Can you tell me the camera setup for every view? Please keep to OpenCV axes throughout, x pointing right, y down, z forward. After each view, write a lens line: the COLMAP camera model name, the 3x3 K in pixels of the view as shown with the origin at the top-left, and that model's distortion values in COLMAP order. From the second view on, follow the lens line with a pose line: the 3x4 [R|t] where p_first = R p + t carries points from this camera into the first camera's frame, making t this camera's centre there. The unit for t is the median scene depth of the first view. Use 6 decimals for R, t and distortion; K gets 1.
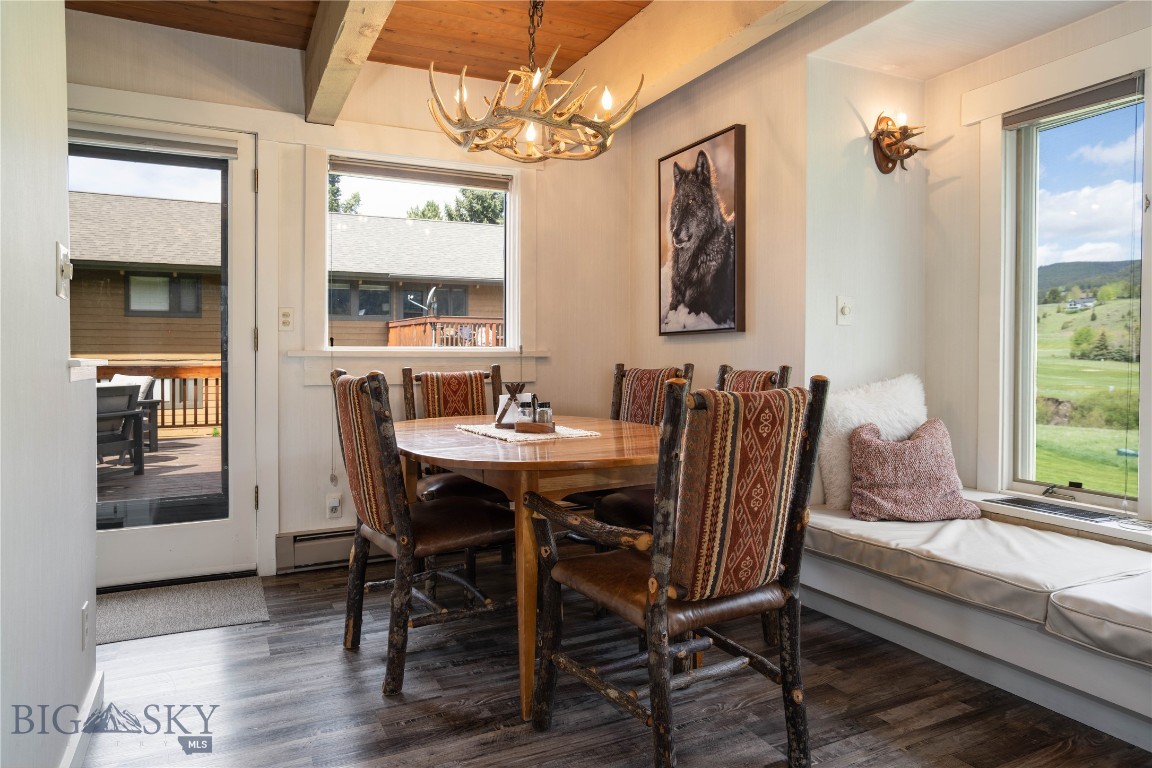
lens RADIAL K [[722.9, 0, 576.2], [0, 722.9, 362.6], [0, 0, 1]] dist [-0.005321, 0.001342]
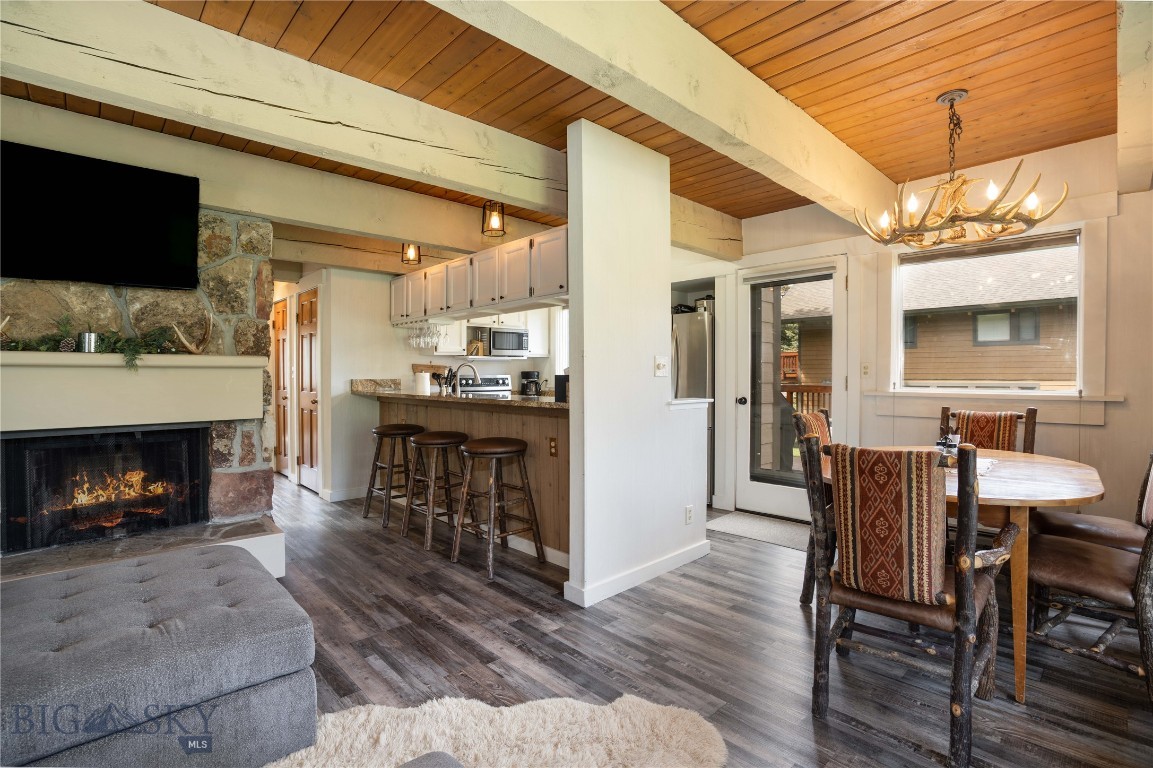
lens RADIAL K [[544.3, 0, 566.5], [0, 544.3, 381.6], [0, 0, 1]] dist [-0.021309, 0.005748]
pose [[0.293951, 0.010508, -0.955763, 0.492168], [-0.002958, 0.999945, 0.010084, -0.045394], [0.955816, -0.000137, 0.293966, 0.063981]]
